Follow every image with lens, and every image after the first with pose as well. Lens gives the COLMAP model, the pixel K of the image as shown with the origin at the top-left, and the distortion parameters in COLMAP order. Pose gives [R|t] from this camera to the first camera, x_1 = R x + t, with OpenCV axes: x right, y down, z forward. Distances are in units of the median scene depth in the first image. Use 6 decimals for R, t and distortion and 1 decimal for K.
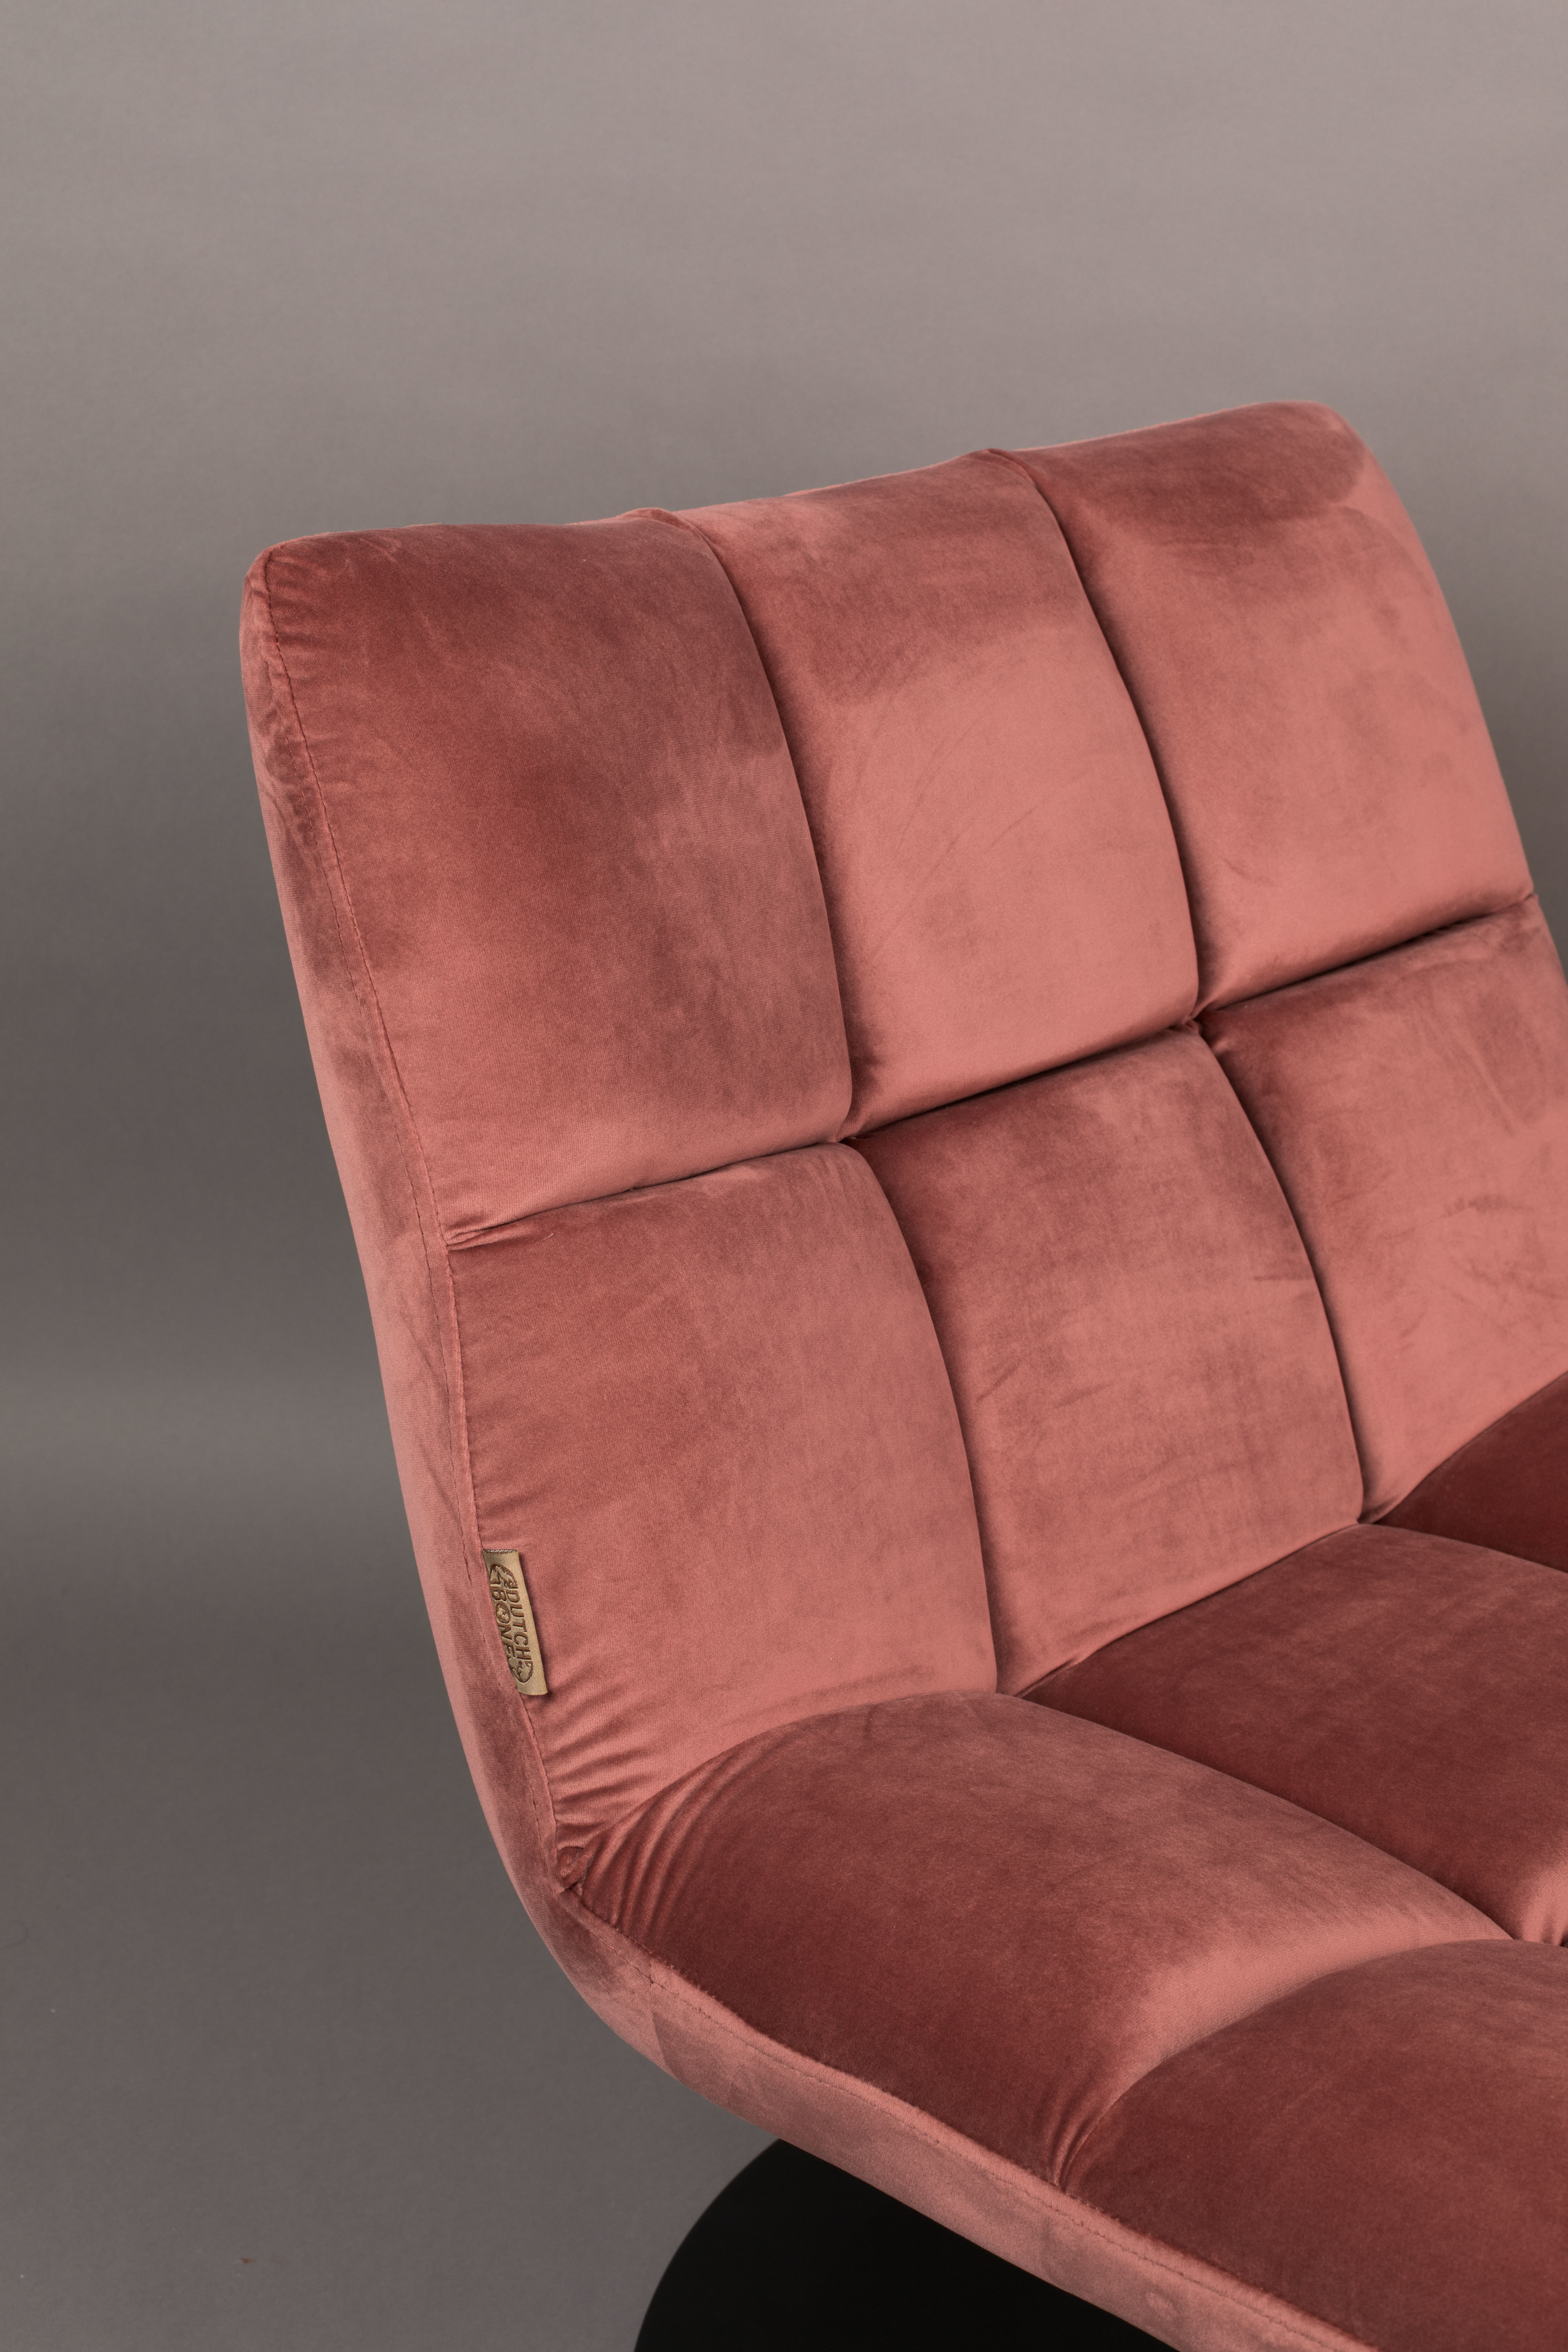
lens RADIAL K [[3434.0, 0, 784.0], [0, 3434.0, 1176.0], [0, 0, 1]] dist [0.021281, -0.288709]
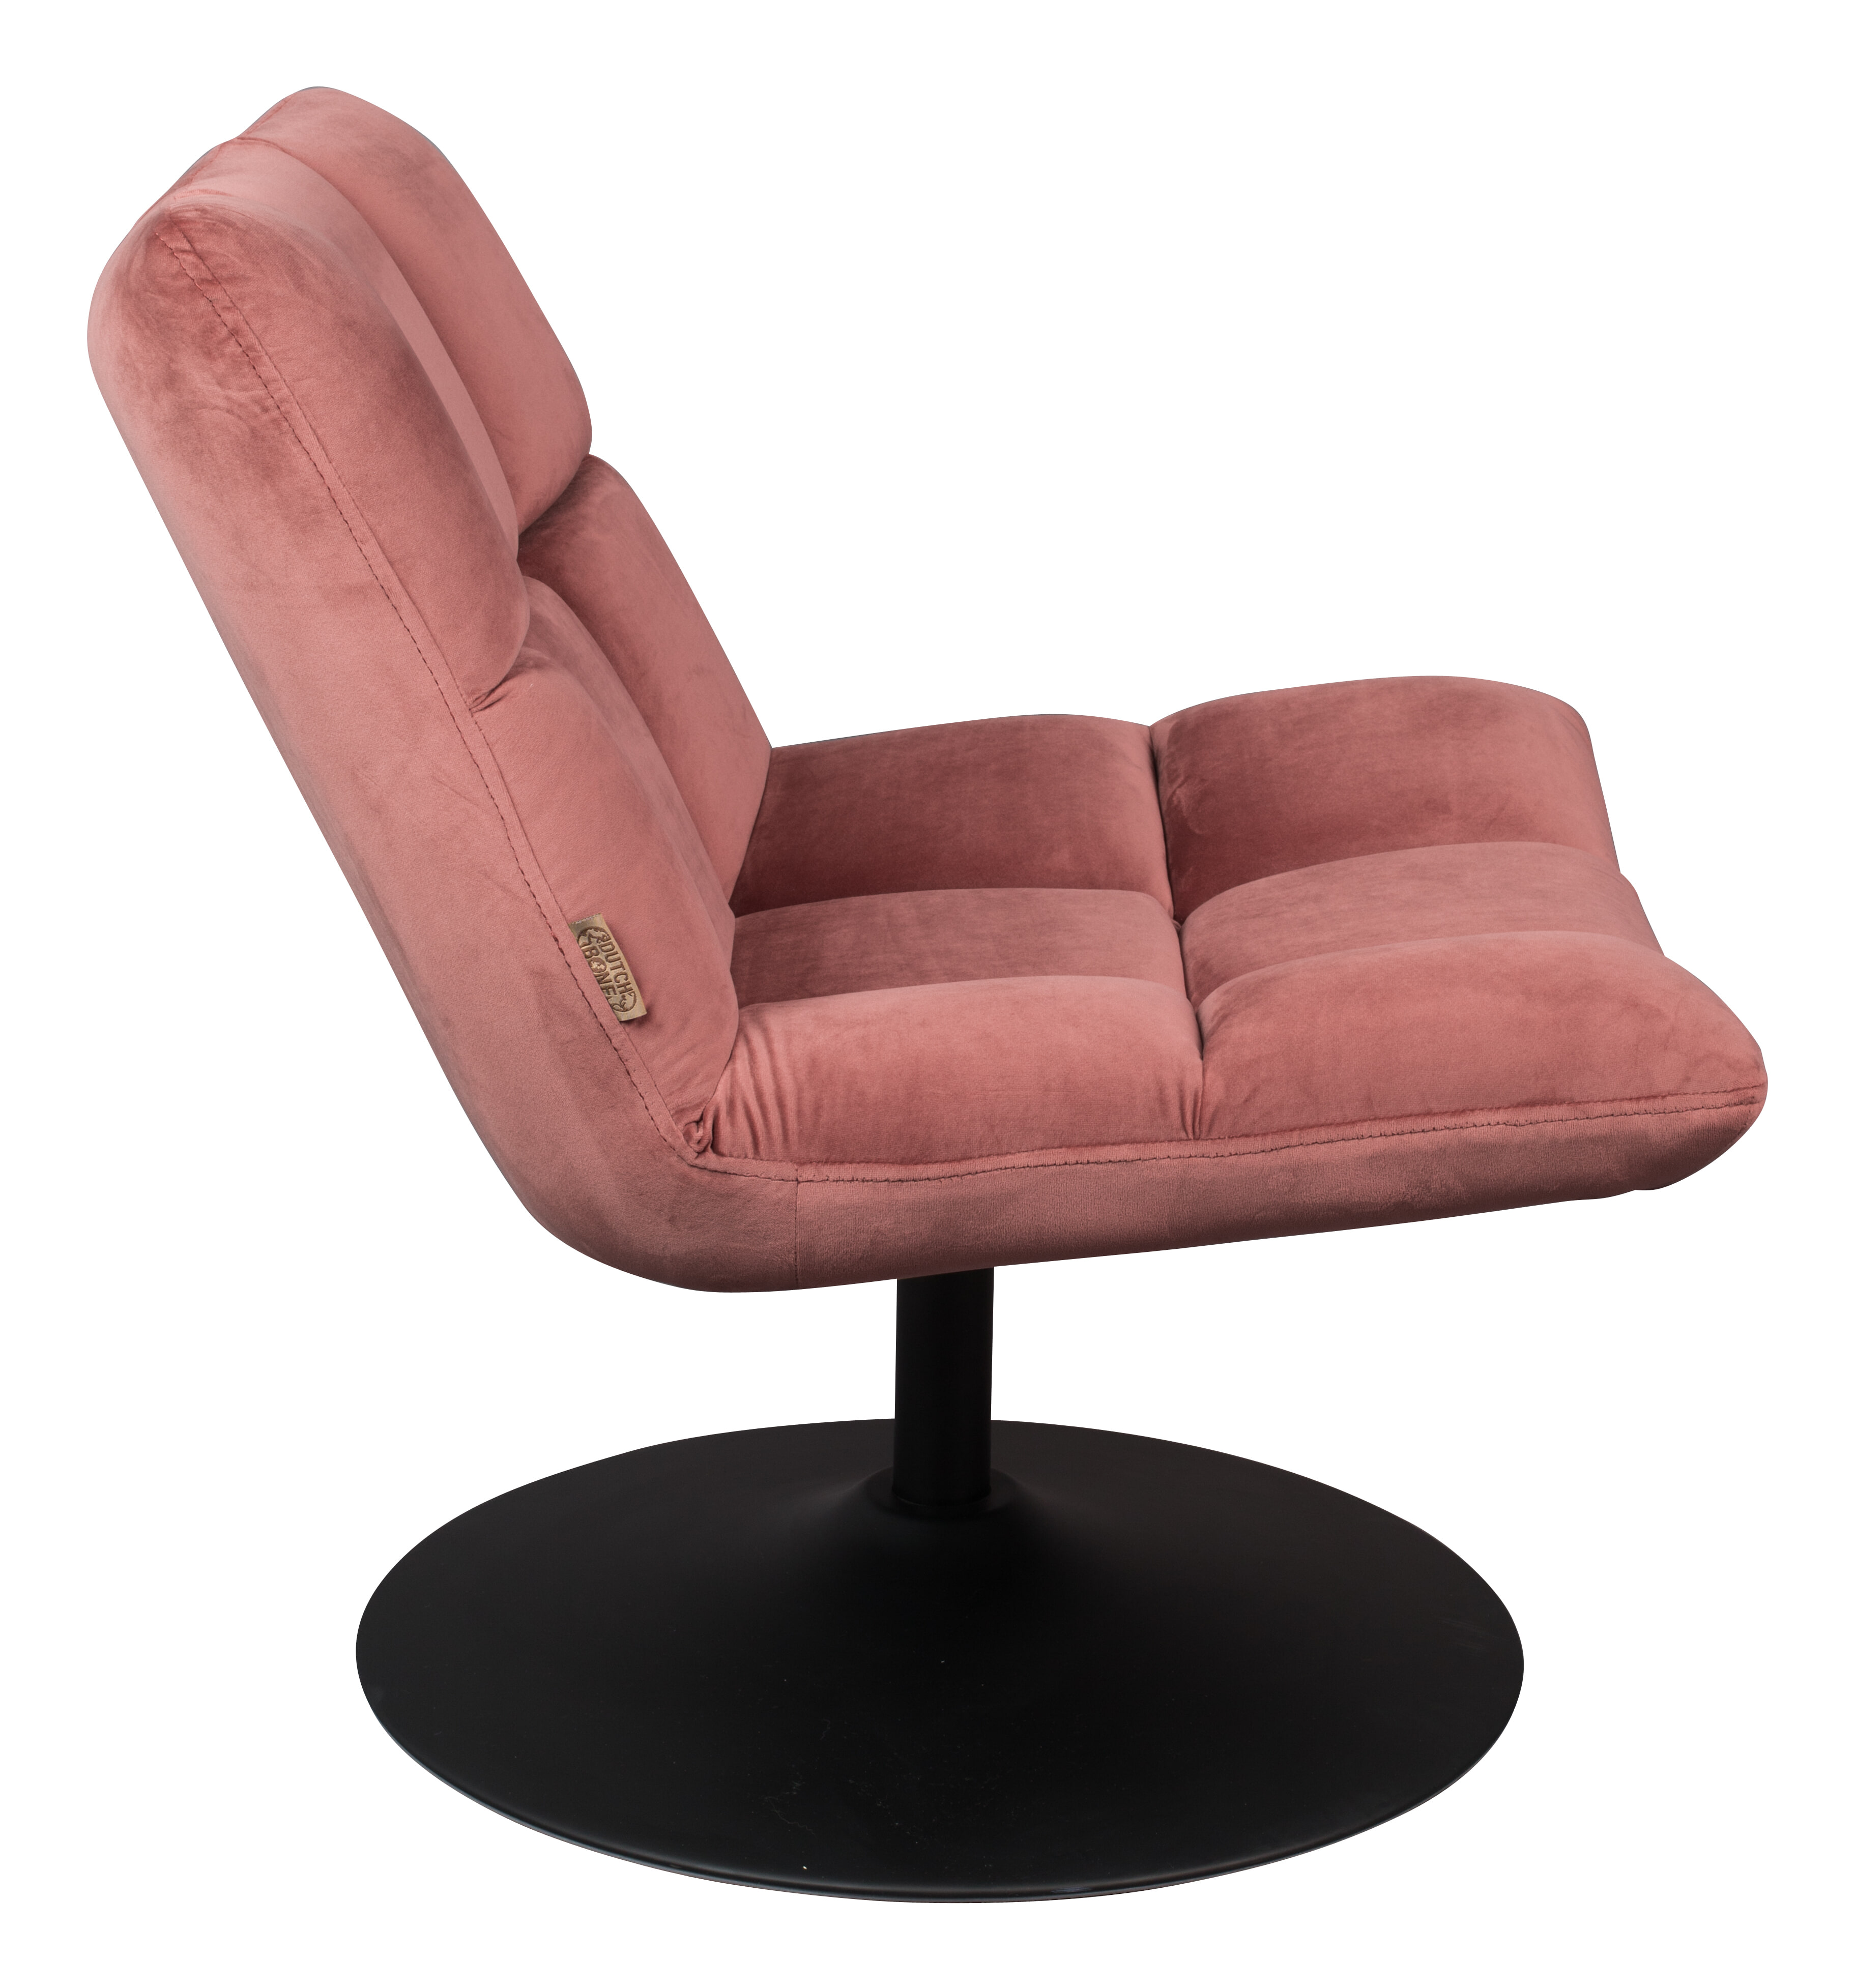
lens RADIAL K [[4754.8, 0, 927.0], [0, 4754.8, 994.0], [0, 0, 1]] dist [-0.324438, 3.963162]
pose [[0.700771, -0.237624, 0.672648, -1.059354], [0.291735, 0.955903, 0.033757, 0.099127], [-0.651008, 0.172579, 0.739192, -0.361098]]
